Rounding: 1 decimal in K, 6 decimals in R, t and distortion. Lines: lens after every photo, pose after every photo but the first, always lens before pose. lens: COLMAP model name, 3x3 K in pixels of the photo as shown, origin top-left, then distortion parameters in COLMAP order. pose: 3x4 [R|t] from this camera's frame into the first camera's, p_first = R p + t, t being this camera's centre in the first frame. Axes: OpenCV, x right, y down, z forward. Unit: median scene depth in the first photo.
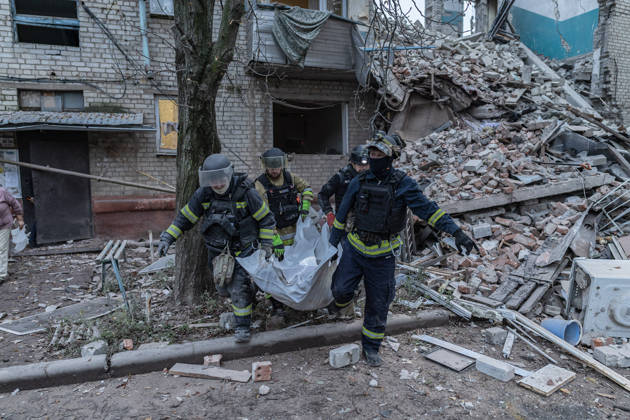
lens RADIAL K [[432.4, 0, 313.0], [0, 432.4, 211.2], [0, 0, 1]] dist [0.000235, -0.003734]
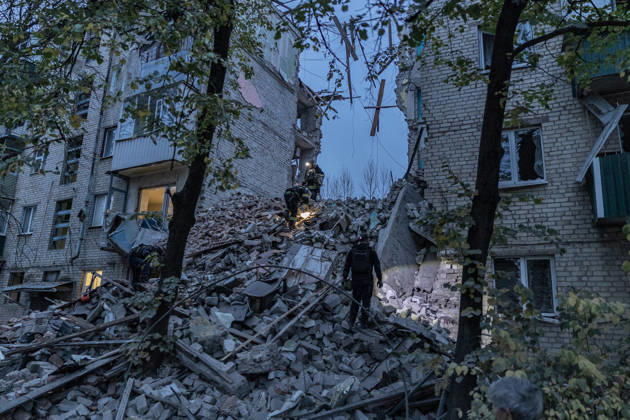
lens RADIAL K [[434.6, 0, 315.0], [0, 434.6, 210.0], [0, 0, 1]] dist [-0.002221, -0.006551]
pose [[0.664820, -0.145651, -0.732666, 1.519465], [-0.112177, 0.950219, -0.290689, -0.089795], [0.738533, 0.275444, 0.615386, 0.513032]]
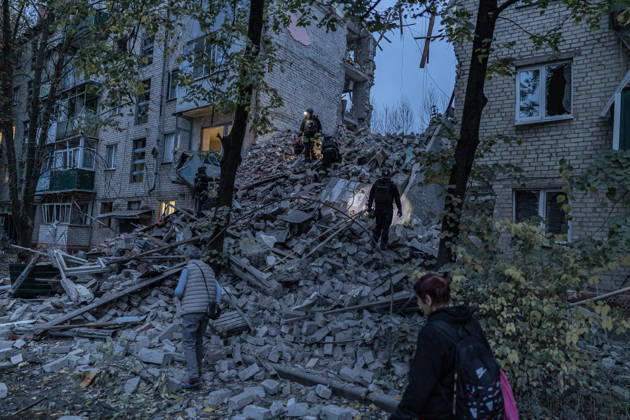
lens RADIAL K [[434.6, 0, 315.9], [0, 434.6, 211.6], [0, 0, 1]] dist [-0.000810, -0.007248]
pose [[0.549097, -0.021422, -0.835484, 1.666619], [-0.136952, 0.983852, -0.115234, -0.078976], [0.824461, 0.177696, 0.537297, 0.489828]]
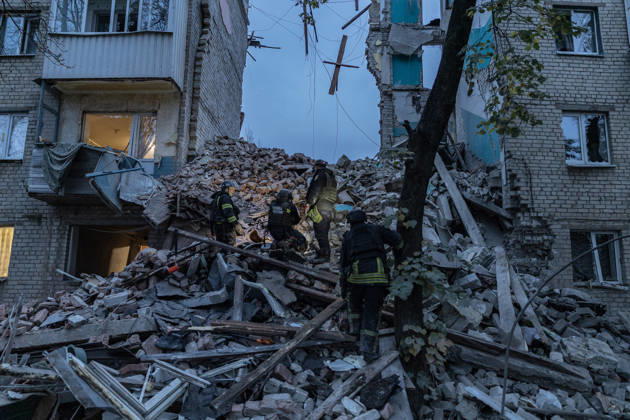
lens RADIAL K [[434.6, 0, 315.9], [0, 434.6, 211.6], [0, 0, 1]] dist [-0.000810, -0.007248]
pose [[0.933176, -0.039127, -0.357284, 0.859127], [-0.056467, 0.965753, -0.253245, -0.062700], [0.354956, 0.256497, 0.899008, 0.273465]]
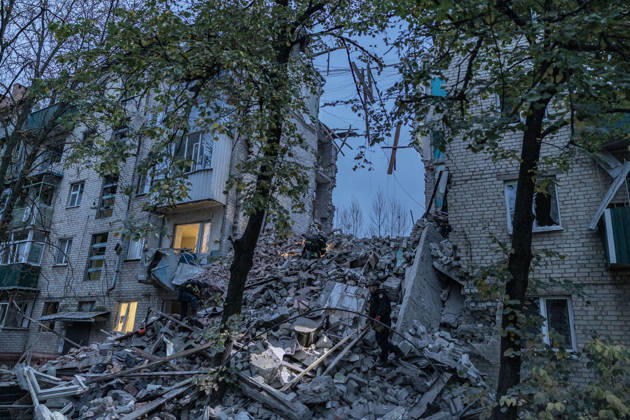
lens RADIAL K [[434.6, 0, 315.0], [0, 434.6, 210.0], [0, 0, 1]] dist [-0.002221, -0.006551]
pose [[0.660488, -0.184231, -0.727884, 1.546964], [-0.121586, 0.930392, -0.345814, -0.086707], [0.740927, 0.316907, 0.592112, 0.375966]]
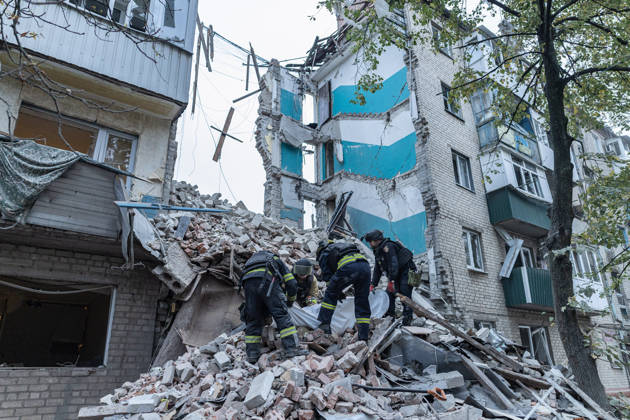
lens RADIAL K [[432.9, 0, 315.0], [0, 432.9, 212.3], [0, 0, 1]] dist [-0.002457, -0.003547]
pose [[0.956815, 0.096766, 0.274119, 0.200070], [0.034786, 0.898082, -0.438451, -0.051367], [-0.288608, 0.429052, 0.855932, 0.305041]]
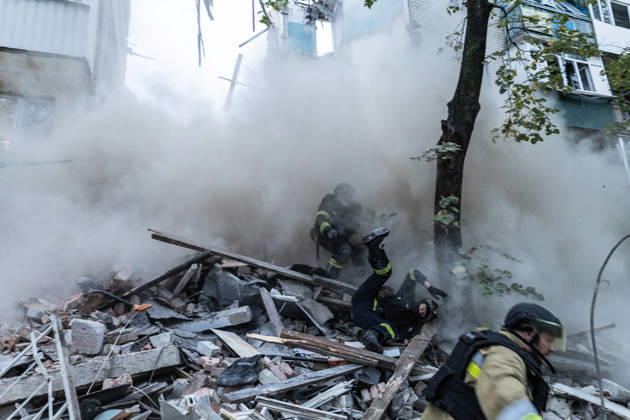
lens RADIAL K [[426.4, 0, 316.6], [0, 426.4, 221.7], [0, 0, 1]] dist [0.000241, -0.002280]
pose [[0.999234, -0.036723, 0.013555, 0.599847], [0.039114, 0.950359, -0.308687, -0.043922], [-0.001546, 0.308981, 0.951067, 0.321898]]
